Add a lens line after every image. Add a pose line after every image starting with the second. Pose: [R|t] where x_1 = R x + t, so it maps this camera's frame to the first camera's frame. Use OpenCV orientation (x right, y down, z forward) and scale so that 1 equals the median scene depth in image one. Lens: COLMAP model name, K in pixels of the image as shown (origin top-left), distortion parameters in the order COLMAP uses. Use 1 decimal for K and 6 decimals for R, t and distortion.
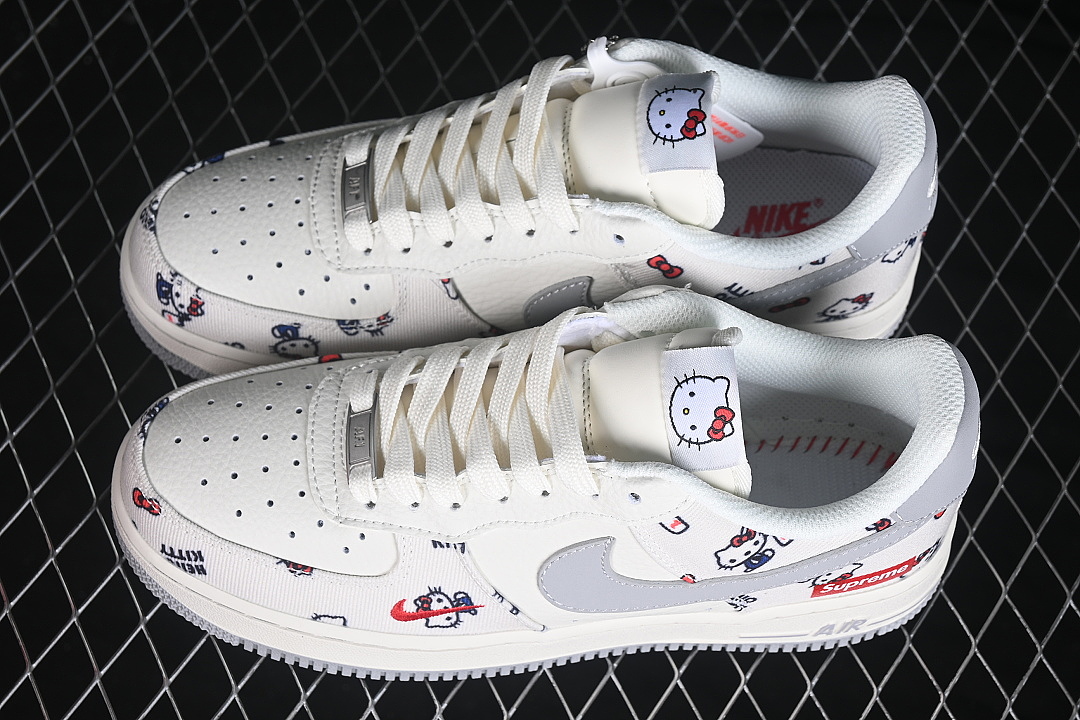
lens RADIAL K [[2453.5, 0, 537.0], [0, 2453.5, 360.8], [0, 0, 1]] dist [0.004709, 0.000000]
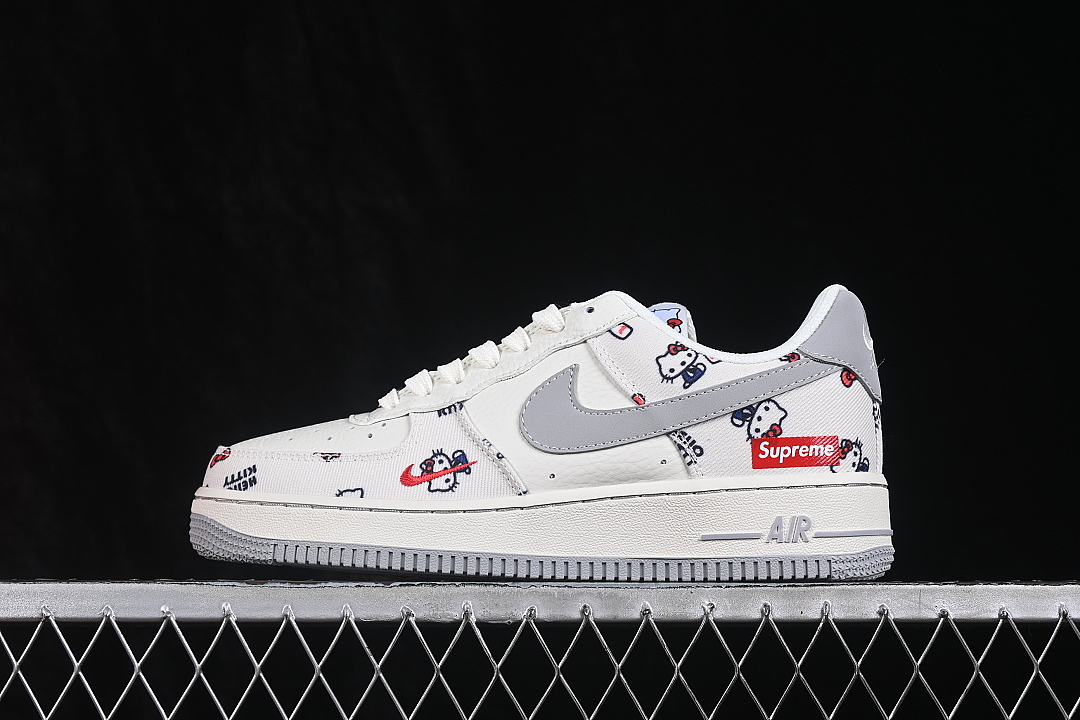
lens RADIAL K [[2453.5, 0, 540.7], [0, 2453.5, 358.5], [0, 0, 1]] dist [0.004709, 0.000000]
pose [[0.991585, -0.069889, -0.108970, 0.145665], [-0.073092, 0.392502, -0.916842, 1.191075], [0.106848, 0.917092, 0.384091, 0.494708]]
